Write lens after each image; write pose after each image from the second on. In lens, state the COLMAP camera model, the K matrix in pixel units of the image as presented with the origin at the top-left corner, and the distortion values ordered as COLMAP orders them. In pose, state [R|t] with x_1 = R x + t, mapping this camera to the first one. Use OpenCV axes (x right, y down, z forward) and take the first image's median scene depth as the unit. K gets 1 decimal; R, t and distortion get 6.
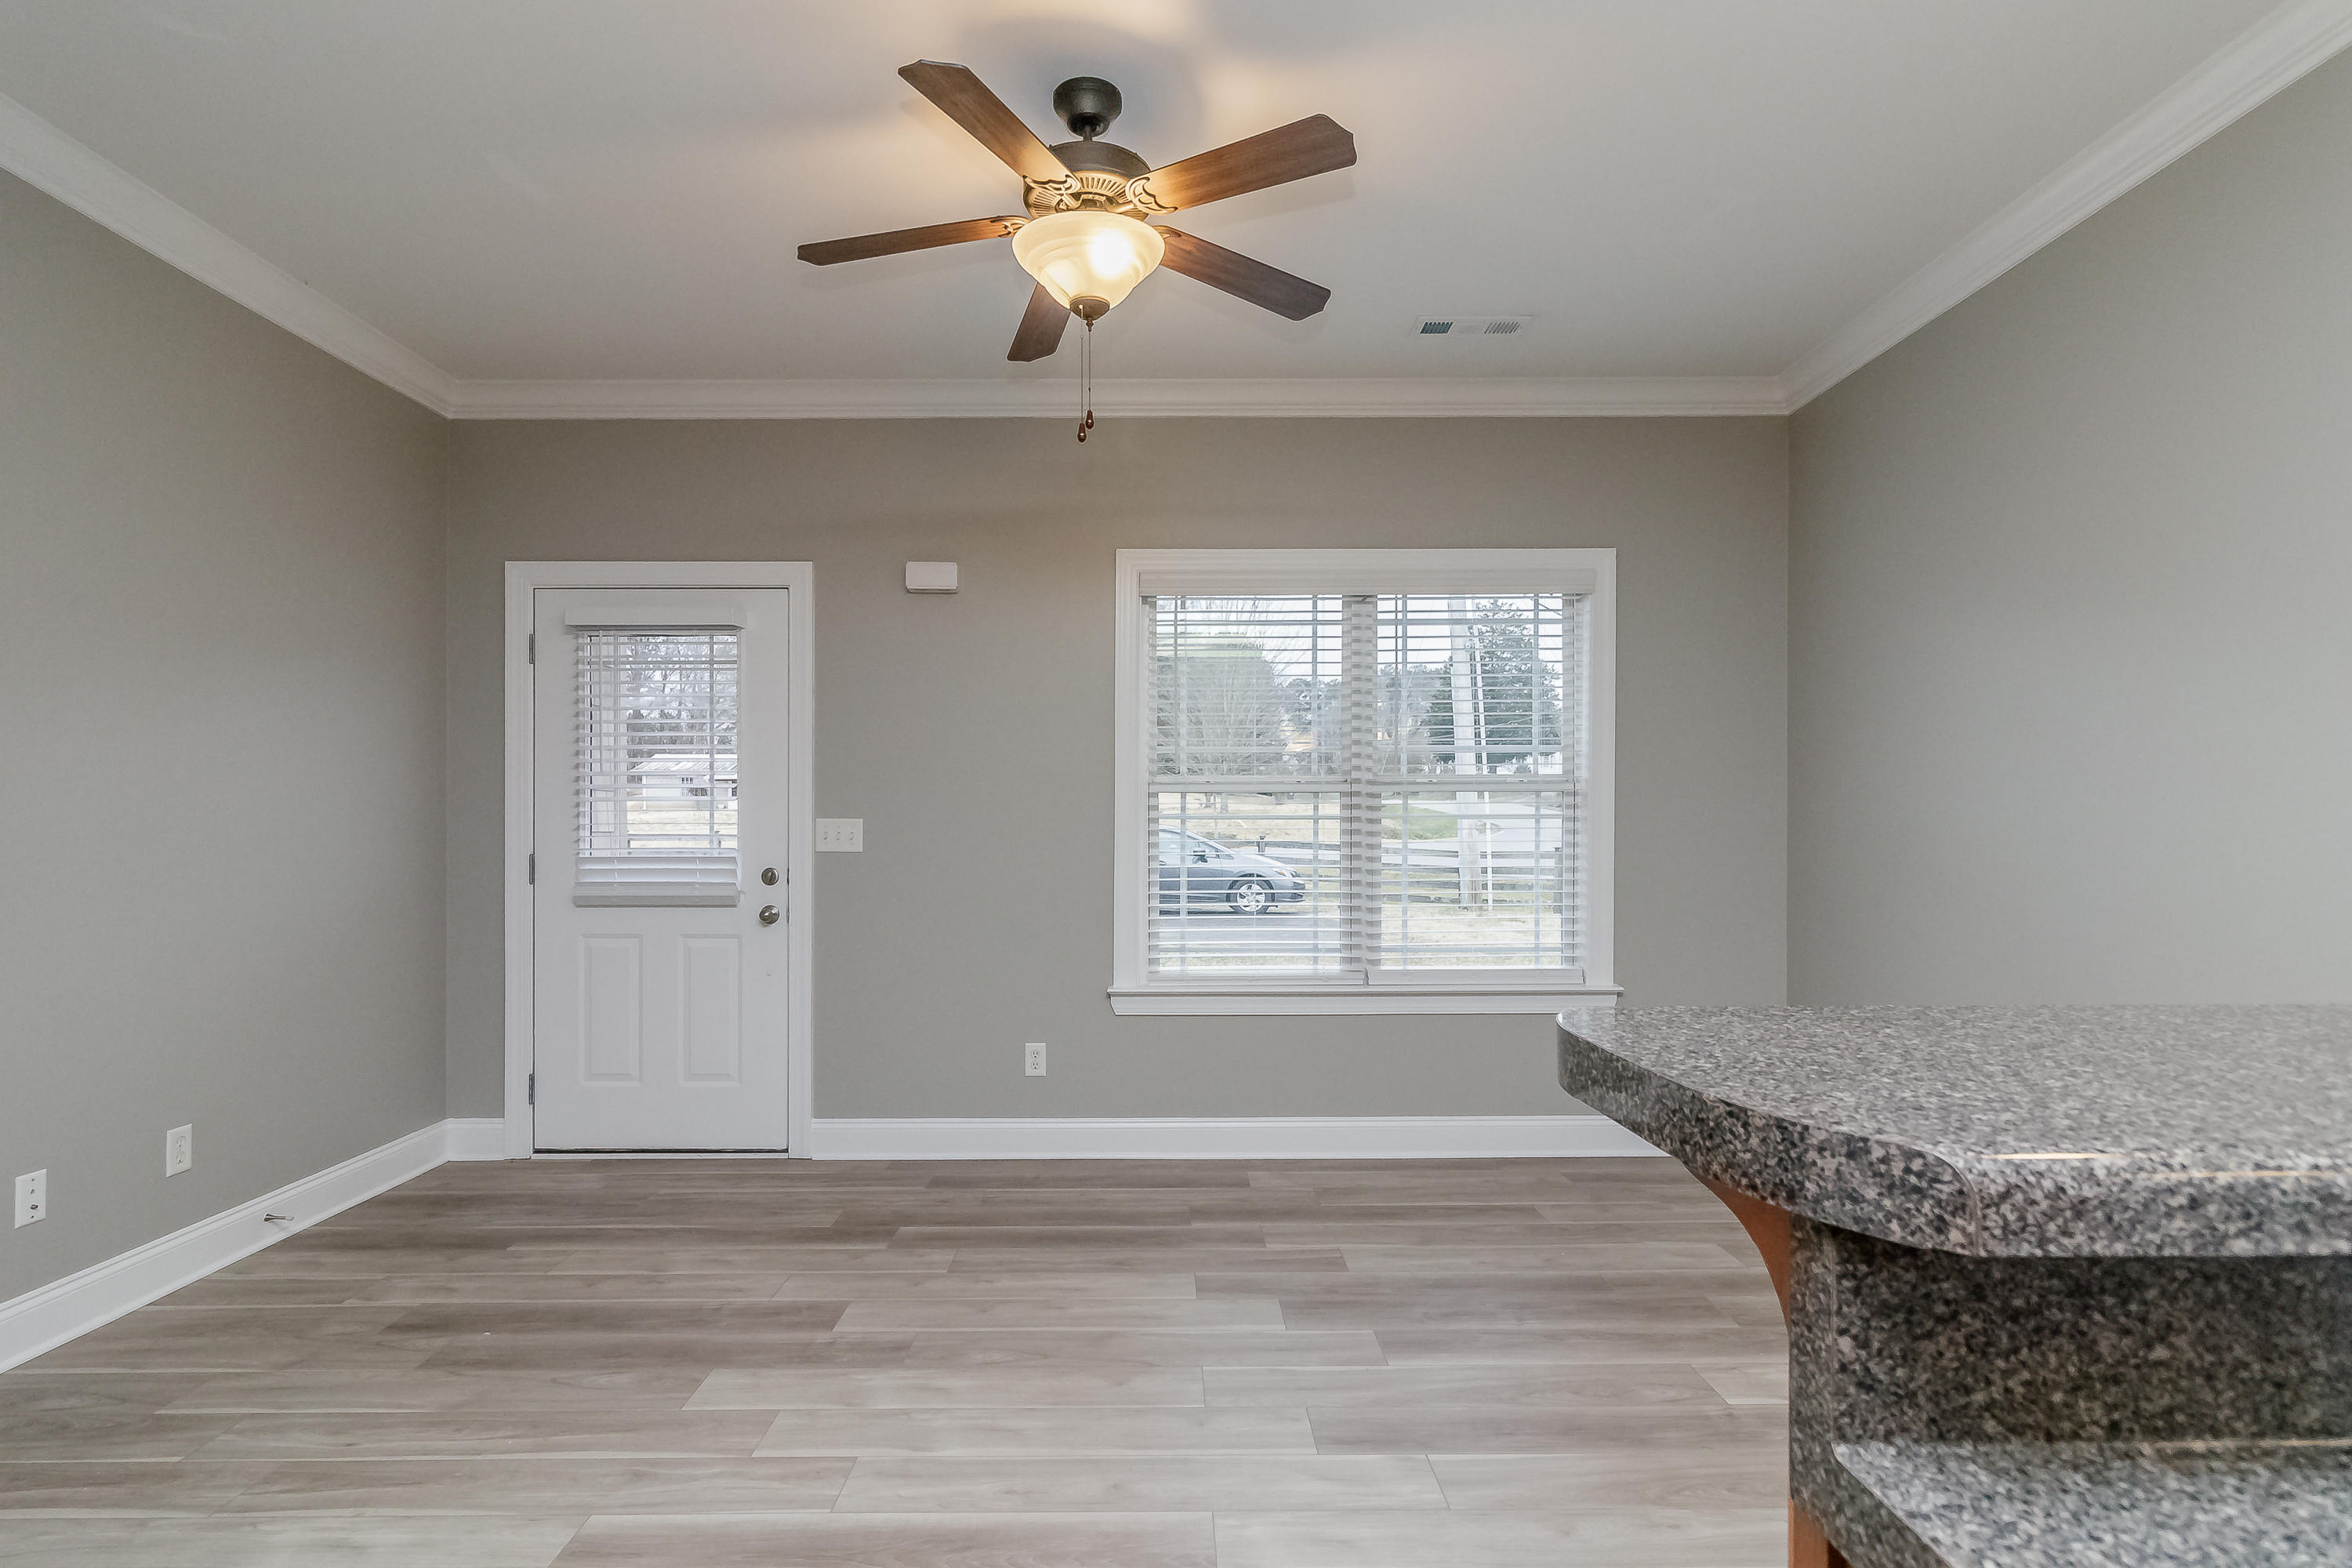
lens RADIAL K [[1159.5, 0, 1164.0], [0, 1159.5, 837.4], [0, 0, 1]] dist [0.002031, -0.003531]
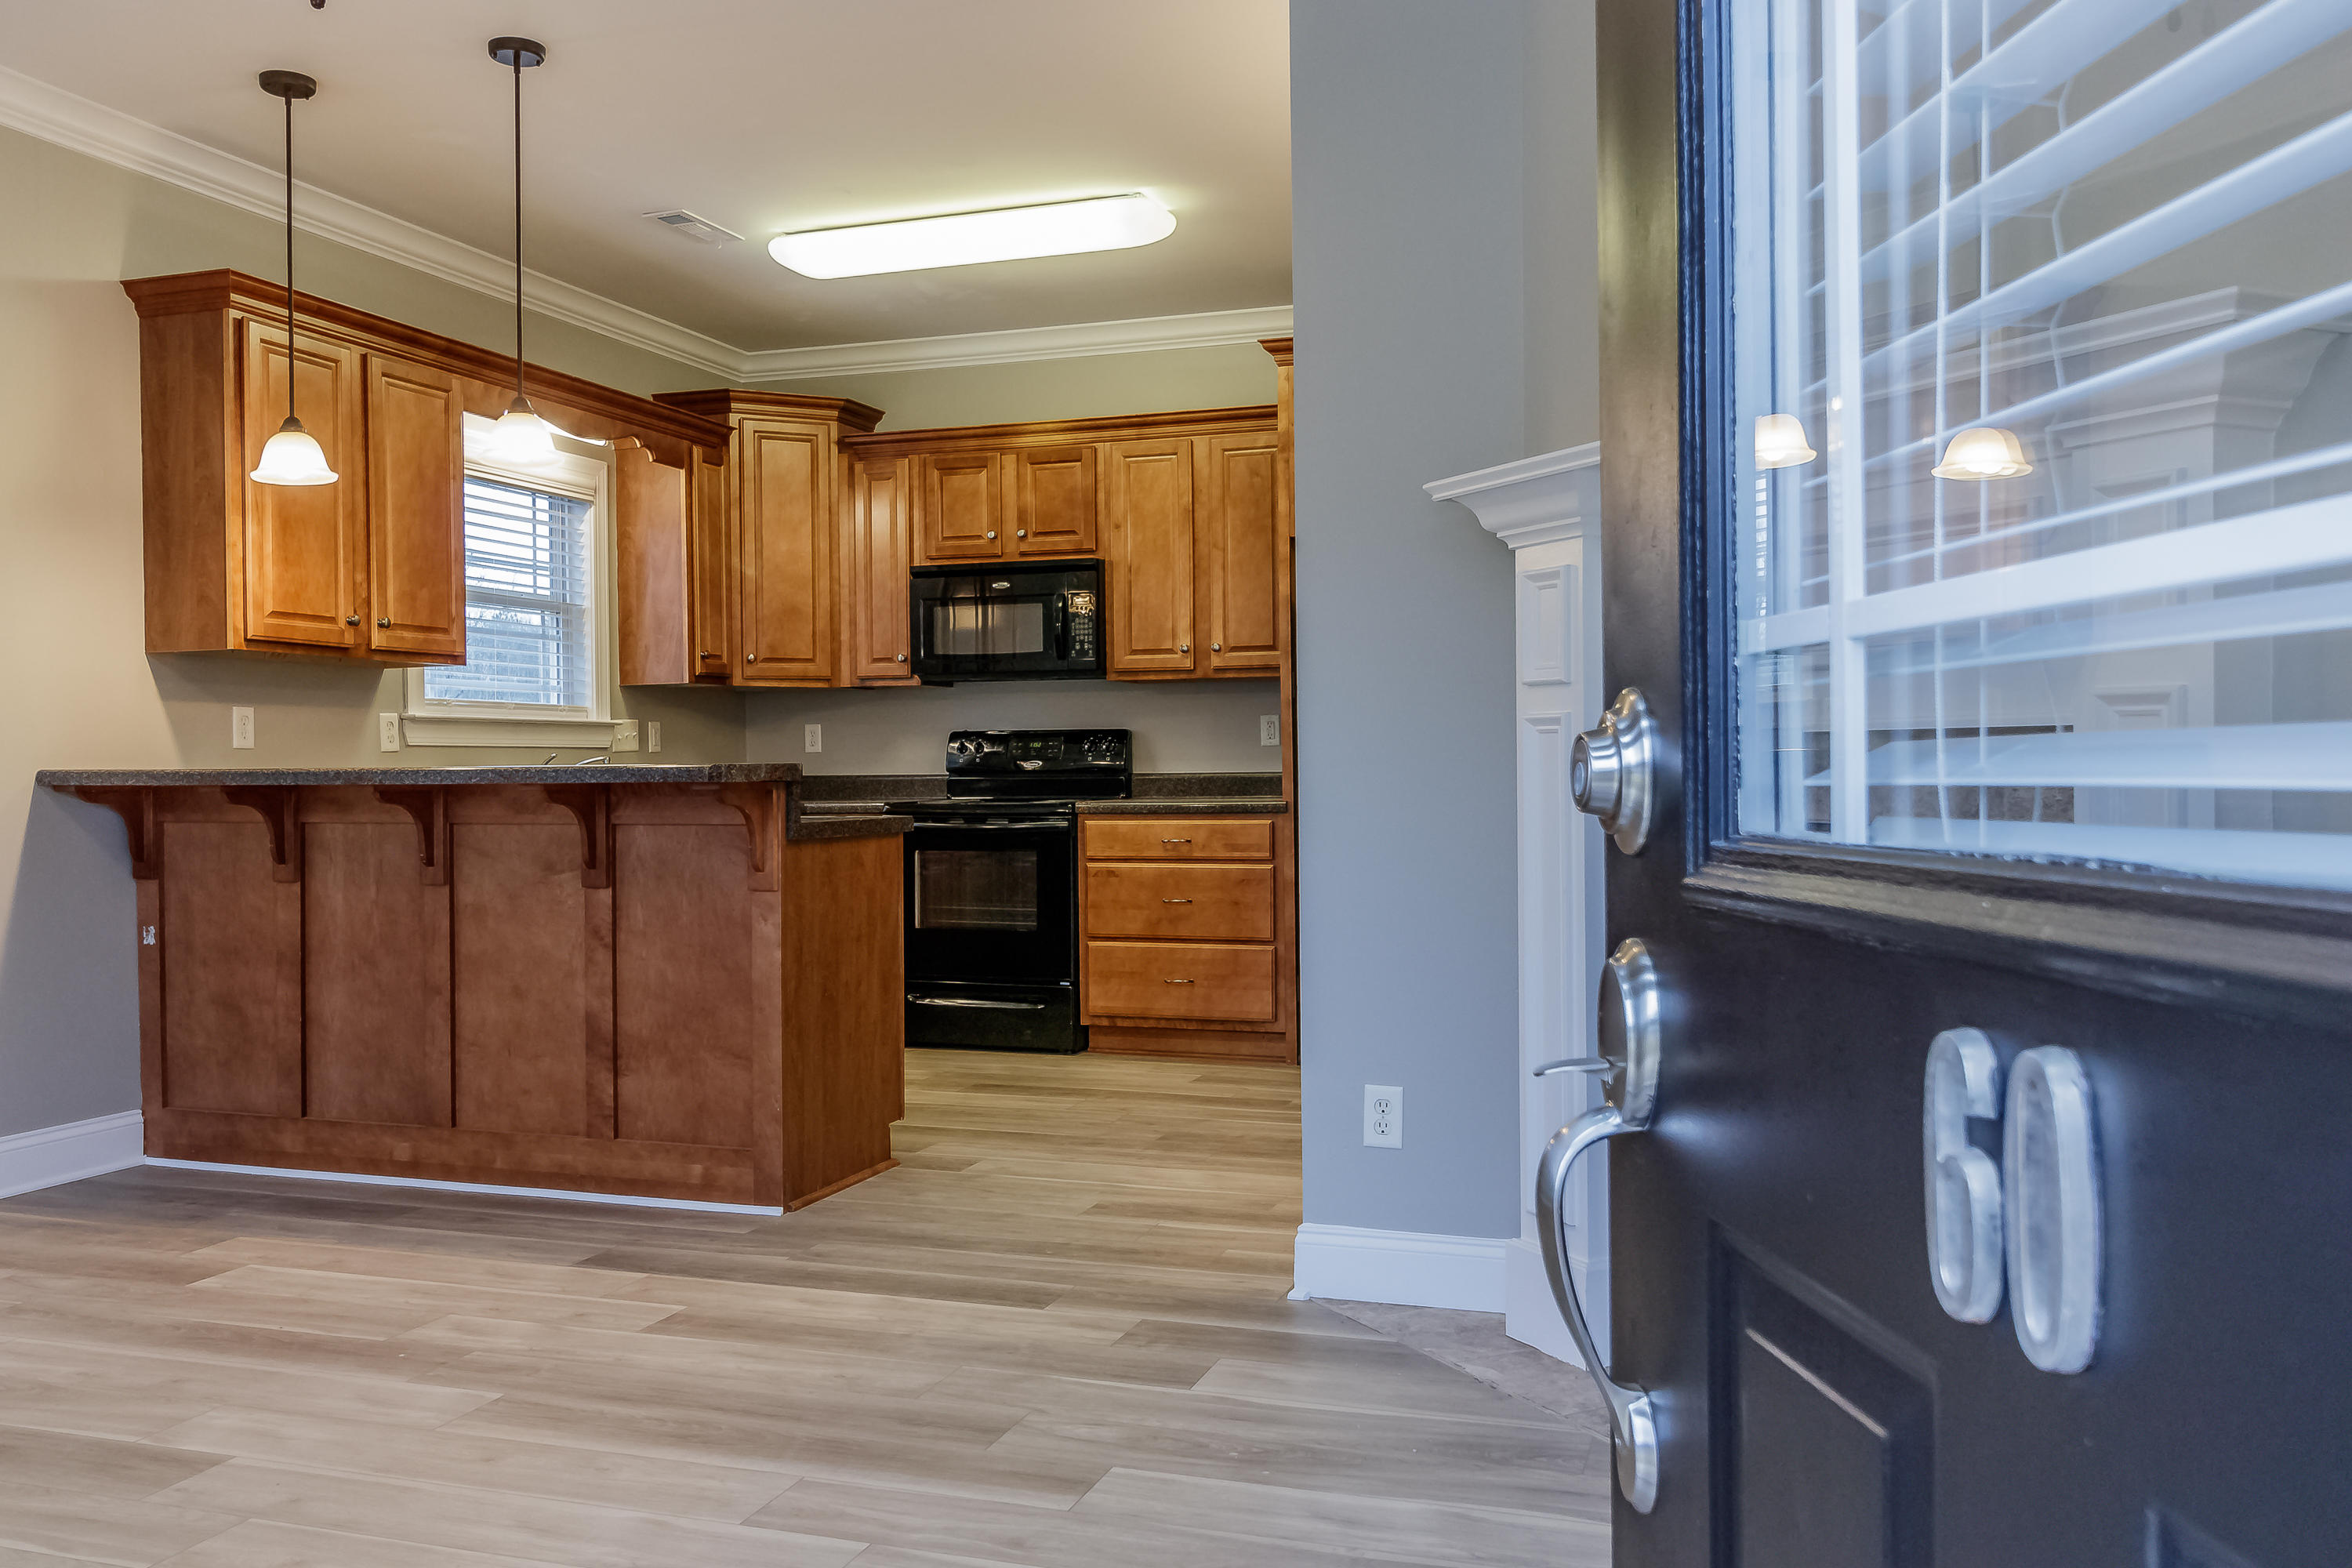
lens RADIAL K [[1896.5, 0, 1143.3], [0, 1896.5, 776.8], [0, 0, 1]] dist [-0.001335, 0.014462]
pose [[-0.943891, 0.007396, 0.330175, -0.481205], [0.010217, 0.999925, 0.006811, 0.032014], [-0.330100, 0.009803, -0.943895, 1.089460]]
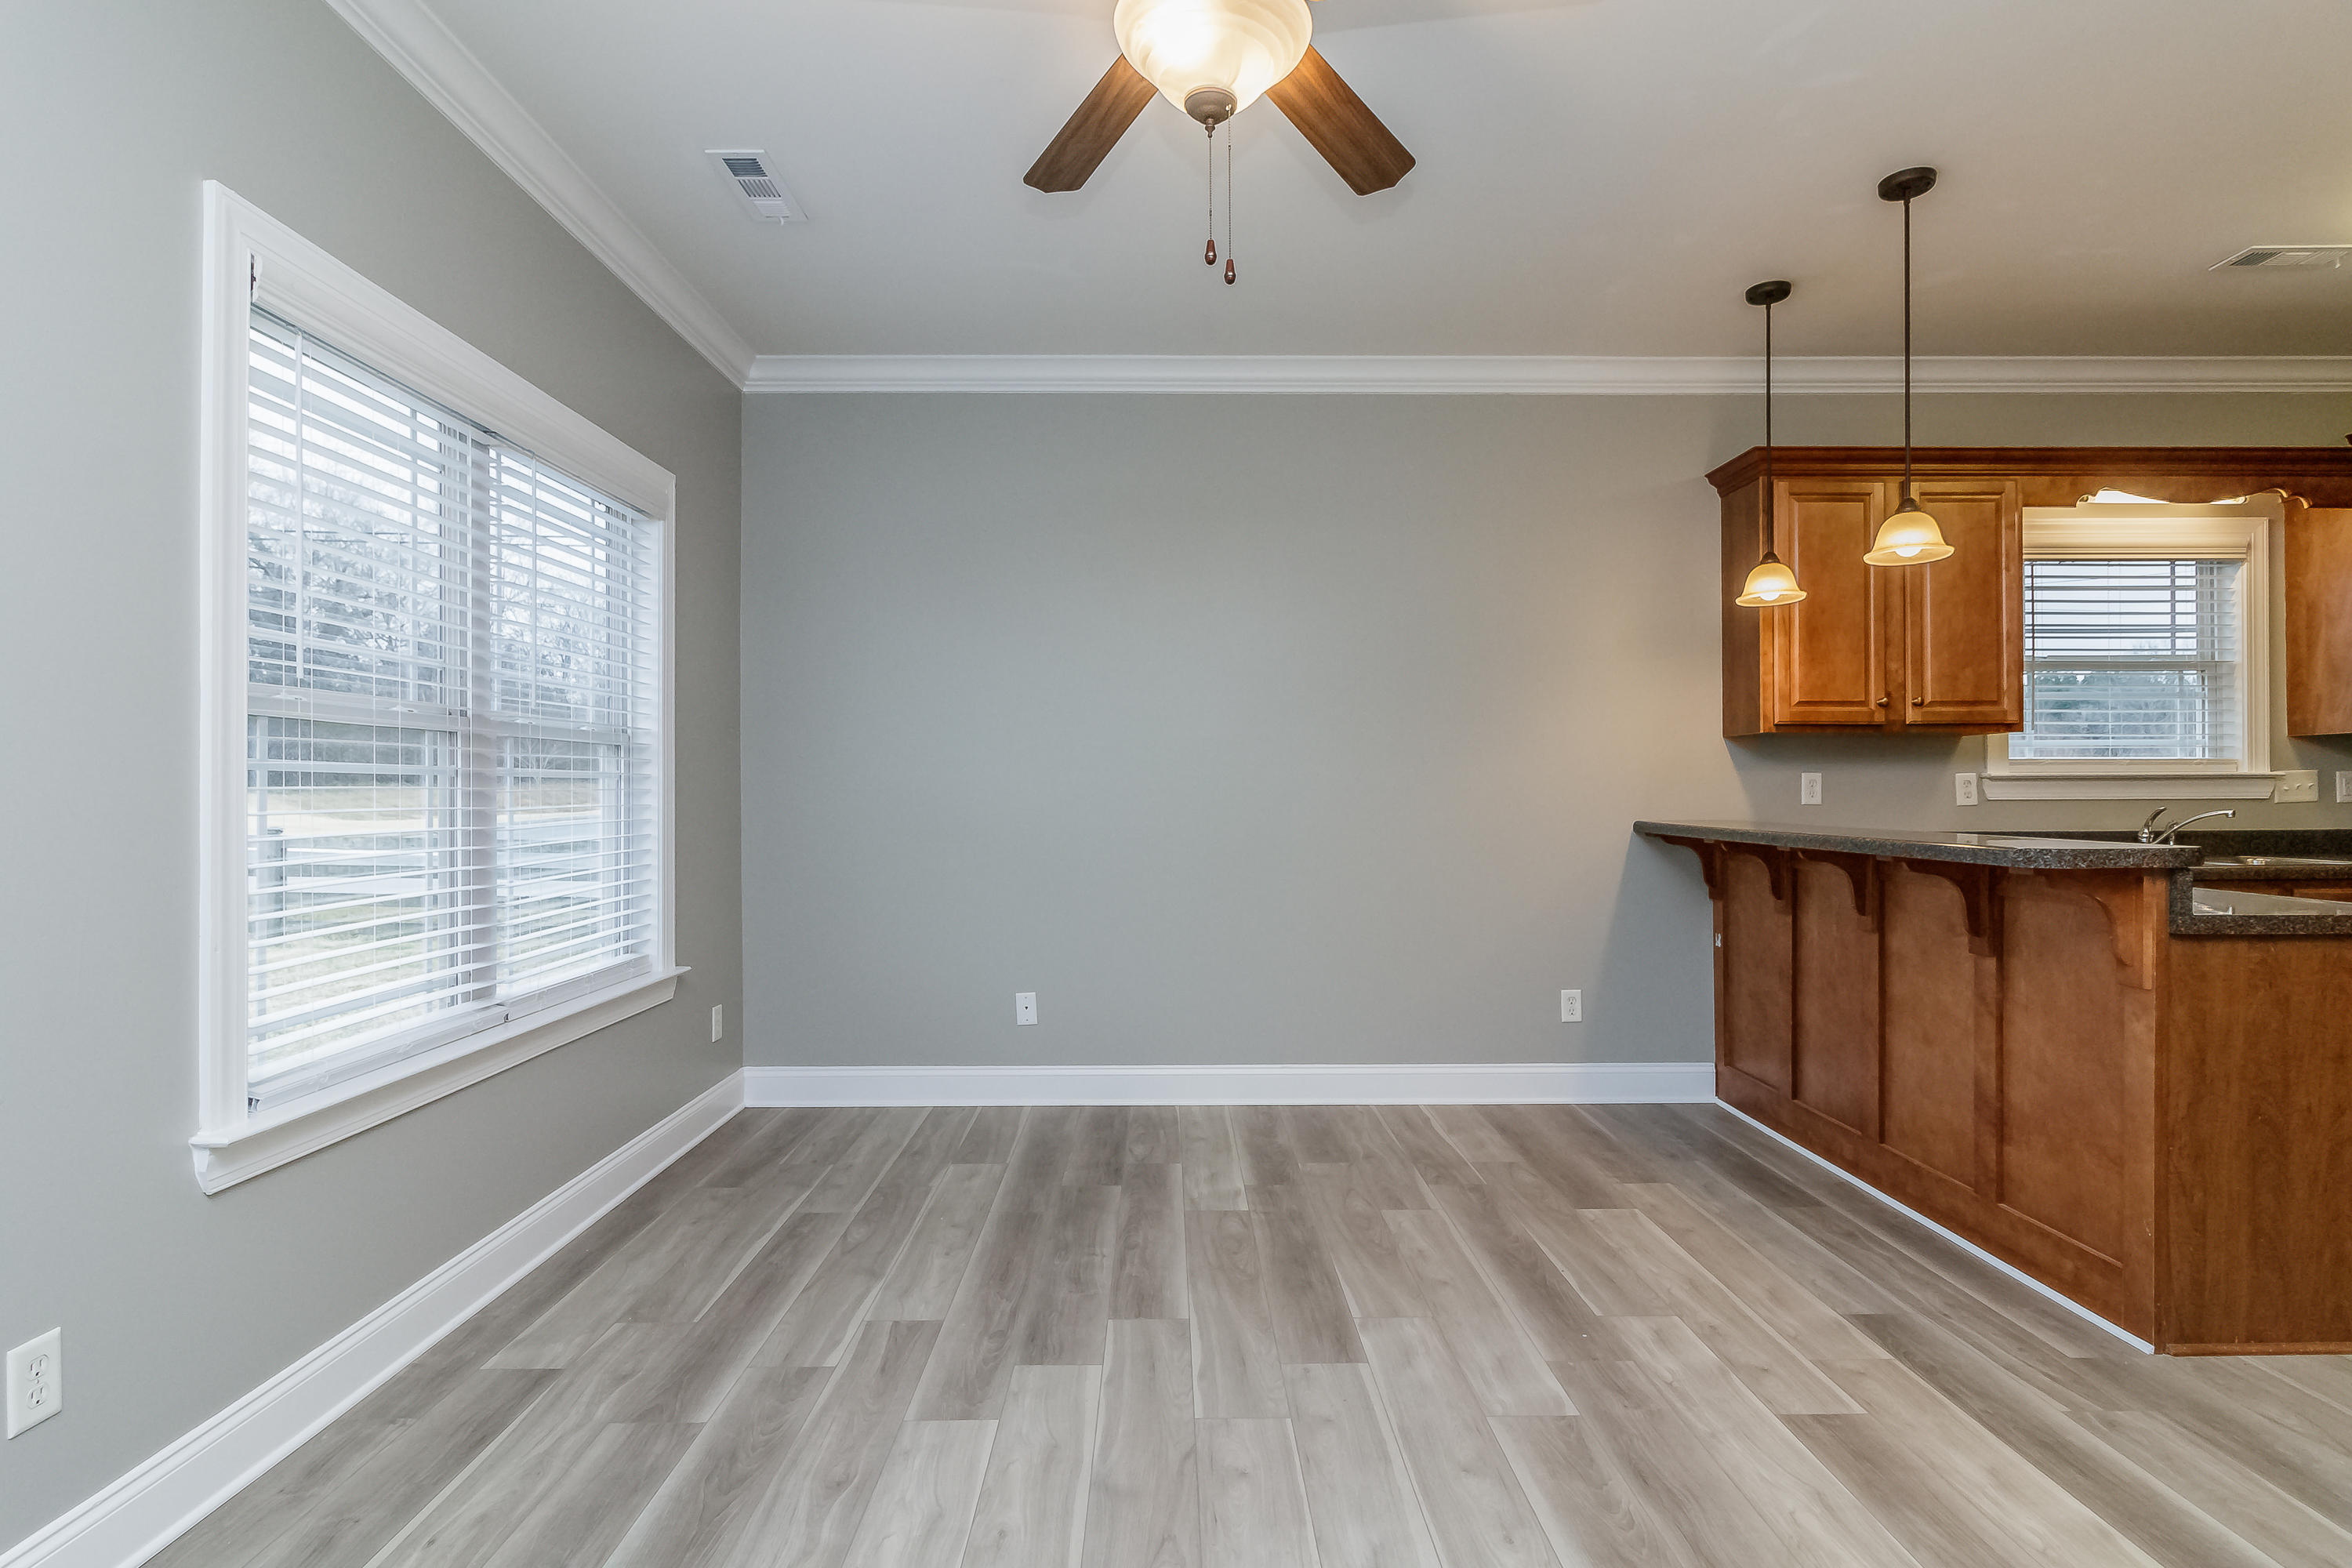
lens RADIAL K [[1159.5, 0, 1187.3], [0, 1159.5, 788.2], [0, 0, 1]] dist [0.002031, -0.003531]
pose [[-0.010507, 0.001251, 0.999944, -0.510912], [0.006619, 0.999977, -0.001181, -0.002793], [-0.999923, 0.006607, -0.010515, 0.632582]]
